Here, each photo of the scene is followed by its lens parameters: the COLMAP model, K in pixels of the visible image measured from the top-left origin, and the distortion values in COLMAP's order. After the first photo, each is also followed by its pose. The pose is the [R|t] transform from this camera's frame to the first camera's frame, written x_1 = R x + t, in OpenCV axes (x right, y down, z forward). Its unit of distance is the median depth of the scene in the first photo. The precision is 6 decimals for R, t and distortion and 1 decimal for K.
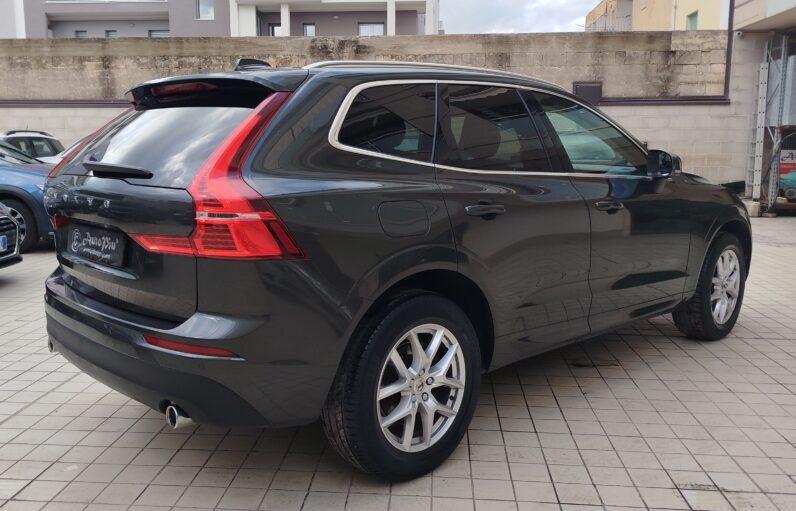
lens RADIAL K [[695.2, 0, 394.7], [0, 695.2, 256.6], [0, 0, 1]] dist [0.056626, -0.069619]
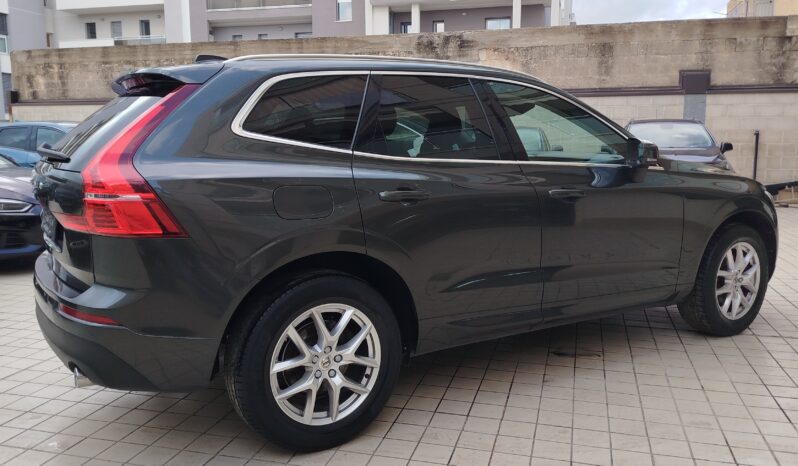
lens RADIAL K [[664.7, 0, 398.6], [0, 664.7, 235.4], [0, 0, 1]] dist [0.057519, -0.075646]
pose [[0.984174, 0.022346, -0.175792, 0.179840], [-0.024163, 0.999674, -0.008205, -0.000001], [0.175551, 0.012322, 0.984393, 0.016950]]
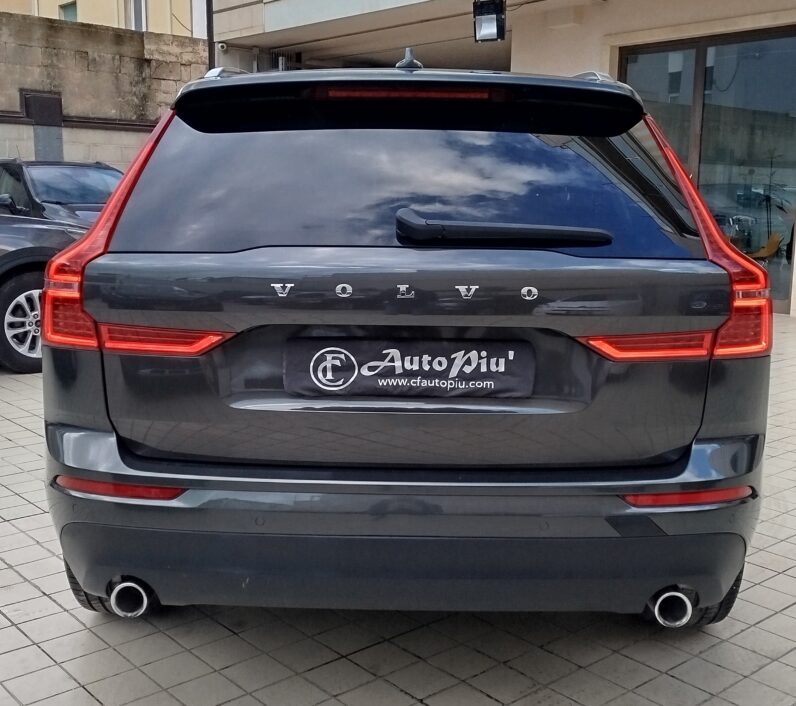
lens RADIAL K [[976.8, 0, 394.3], [0, 976.8, 349.7], [0, 0, 1]] dist [0.041507, 0.000000]
pose [[0.694086, -0.106486, 0.711973, -0.925407], [0.099148, 0.993715, 0.051969, -0.069760], [-0.713032, 0.034520, 0.700281, 0.440662]]
